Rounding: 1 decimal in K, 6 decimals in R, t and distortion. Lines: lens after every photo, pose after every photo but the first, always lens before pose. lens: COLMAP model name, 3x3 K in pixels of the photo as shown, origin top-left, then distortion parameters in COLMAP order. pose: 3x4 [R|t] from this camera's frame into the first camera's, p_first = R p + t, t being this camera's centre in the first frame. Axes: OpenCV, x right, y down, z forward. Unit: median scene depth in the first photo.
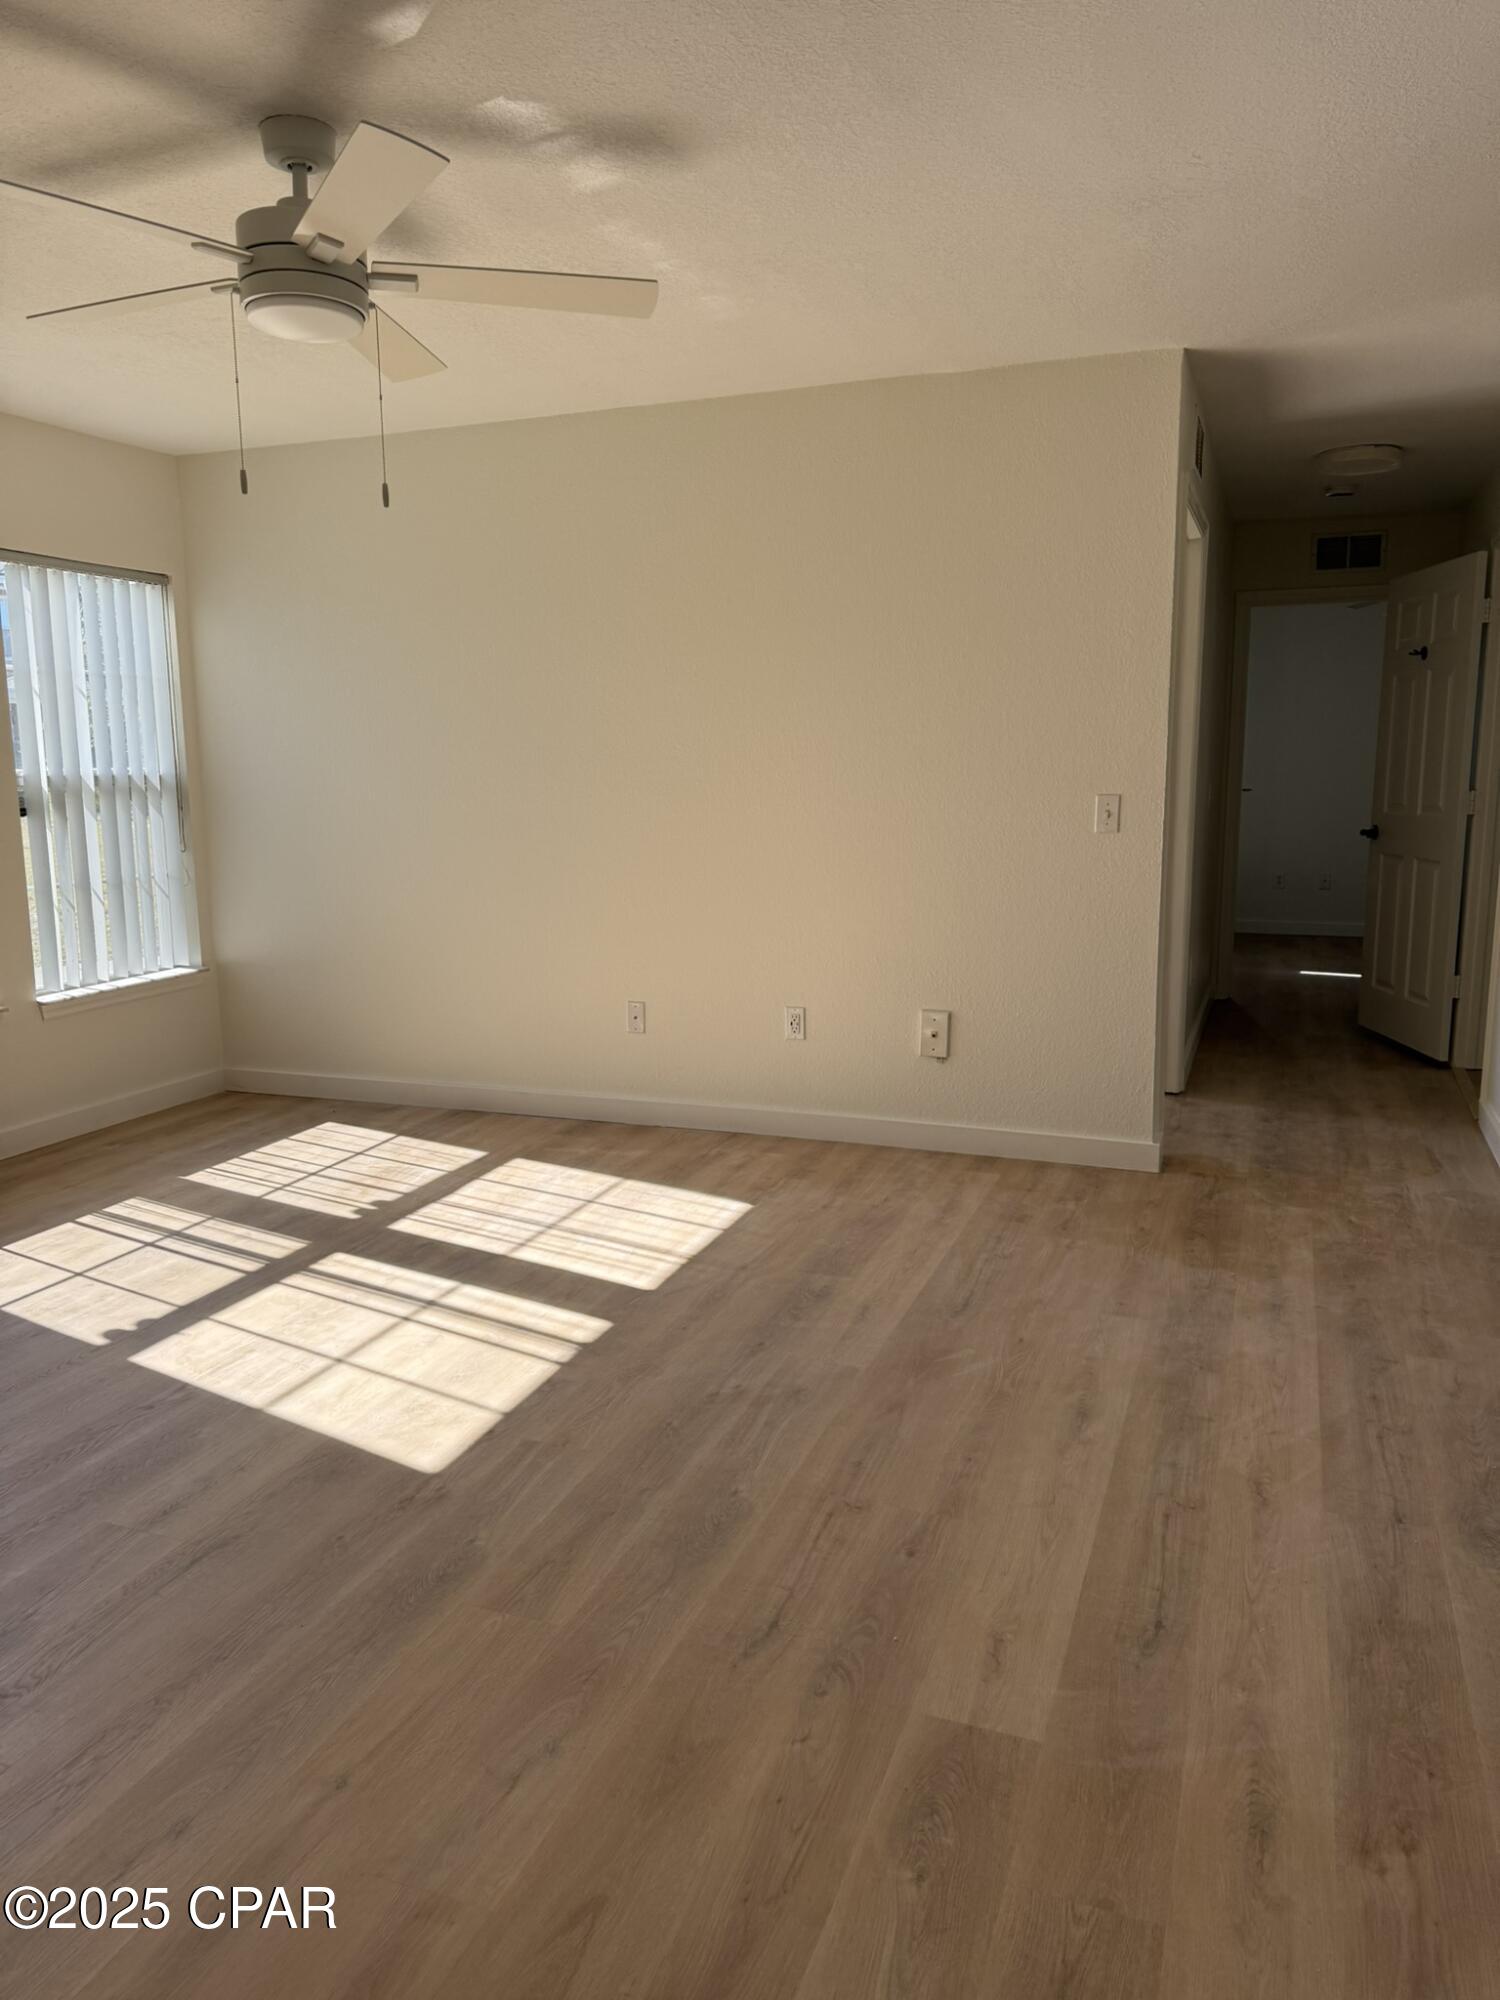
lens RADIAL K [[1403.3, 0, 743.8], [0, 1403.3, 983.6], [0, 0, 1]] dist [0.069259, -0.070756]
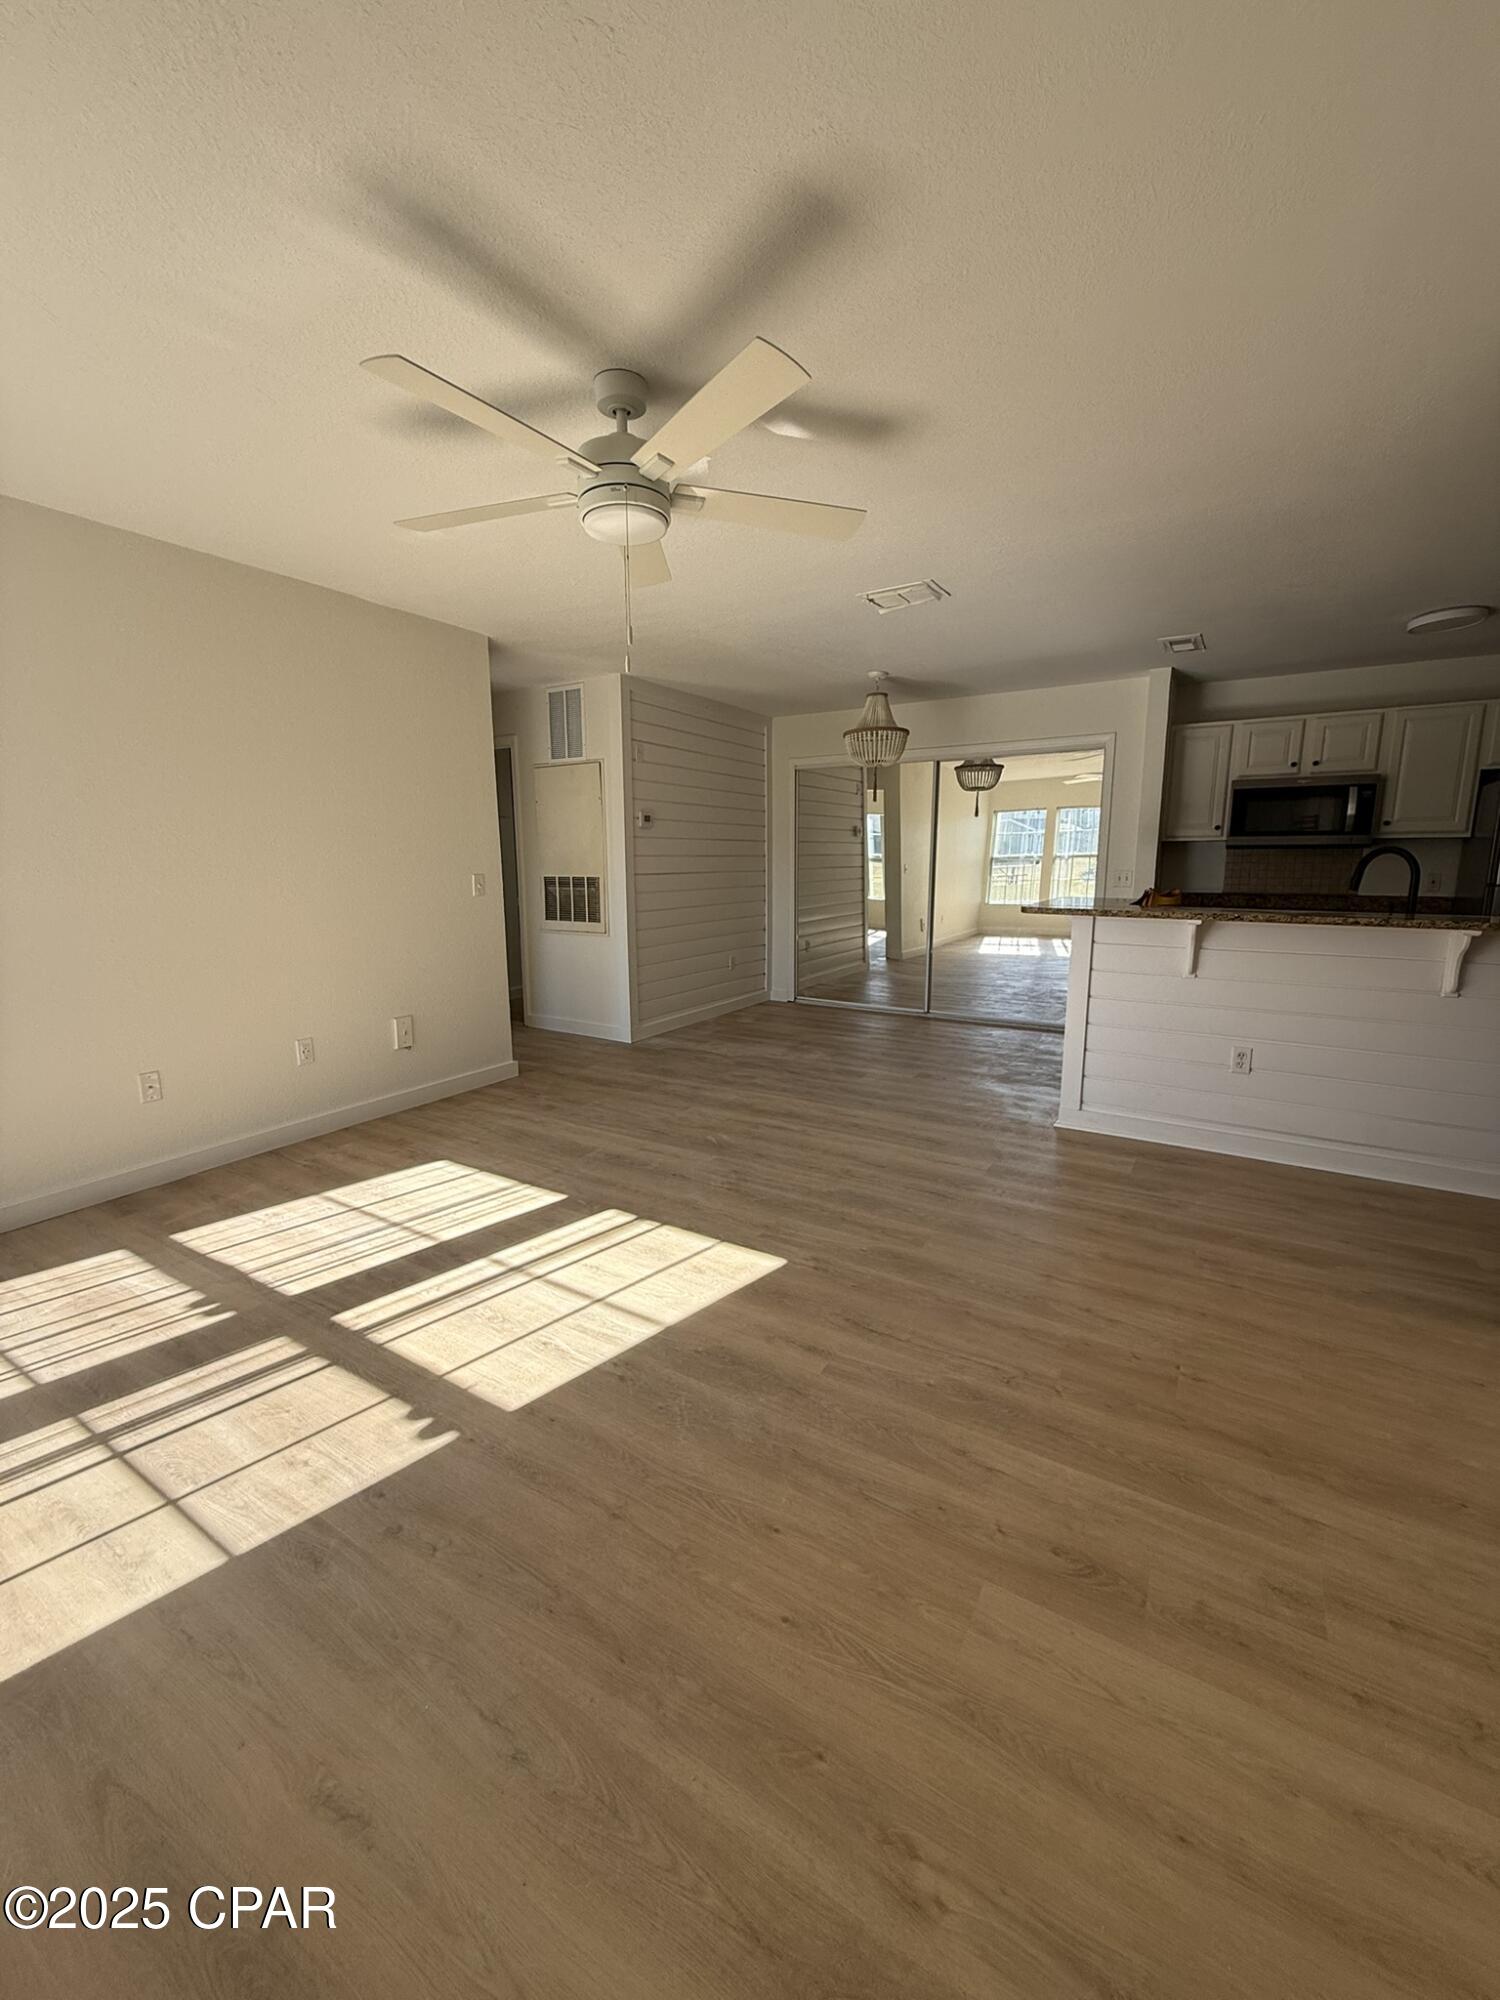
lens RADIAL K [[791.0, 0, 741.8], [0, 791.0, 987.2], [0, 0, 1]] dist [0.005647, 0.000119]
pose [[0.185653, -0.151489, 0.970868, -0.744476], [0.151603, 0.980630, 0.124022, -0.075817], [-0.970850, 0.124162, 0.205023, 0.541014]]
